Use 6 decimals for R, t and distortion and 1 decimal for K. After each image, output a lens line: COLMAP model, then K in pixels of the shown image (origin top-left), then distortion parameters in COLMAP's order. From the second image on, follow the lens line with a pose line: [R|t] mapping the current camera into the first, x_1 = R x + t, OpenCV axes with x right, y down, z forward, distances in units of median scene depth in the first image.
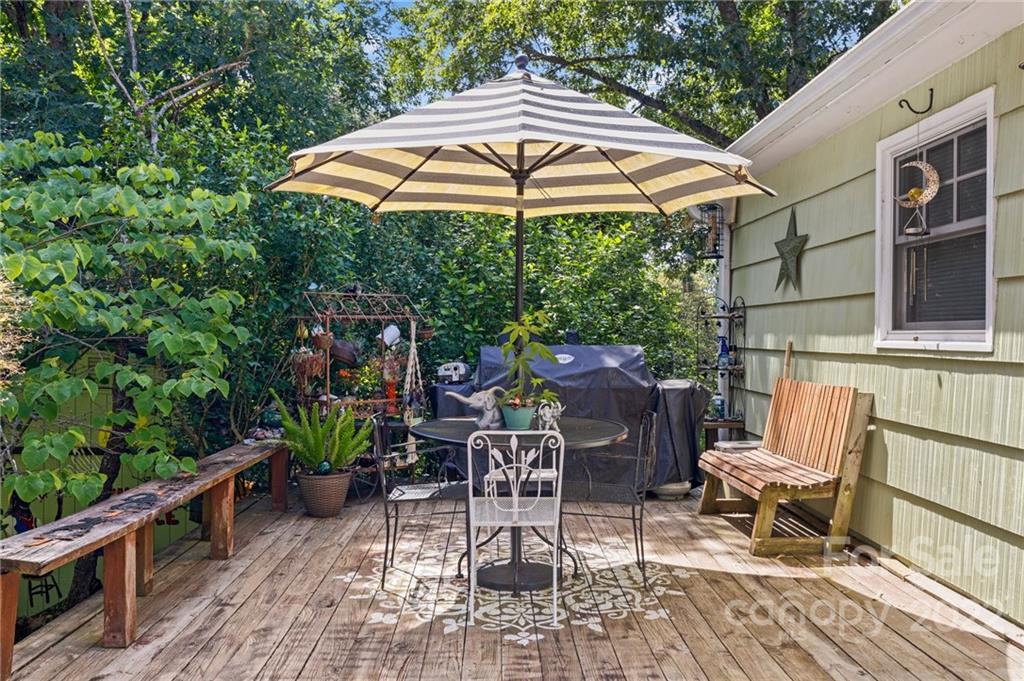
lens RADIAL K [[819.7, 0, 510.4], [0, 819.7, 335.6], [0, 0, 1]] dist [-0.004920, 0.001601]
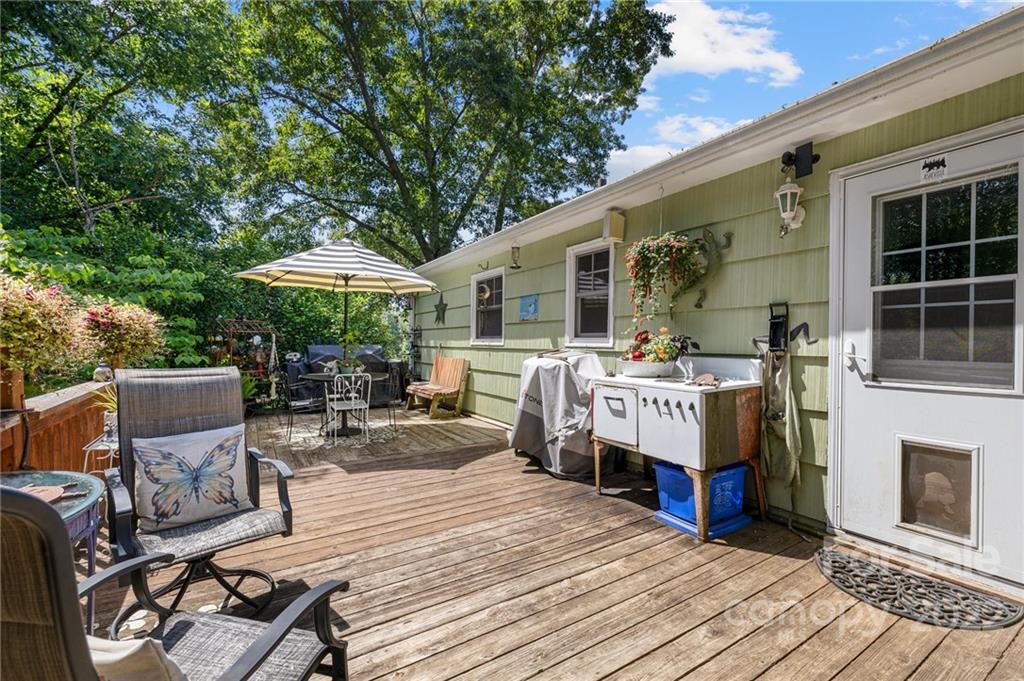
lens RADIAL K [[433.2, 0, 512.0], [0, 433.2, 340.5], [0, 0, 1]] dist [-0.000193, 0.000003]
pose [[0.862350, 0.003691, 0.506298, -0.190395], [-0.001663, 0.999989, -0.004457, 0.005395], [-0.506309, 0.003001, 0.862347, -0.371939]]
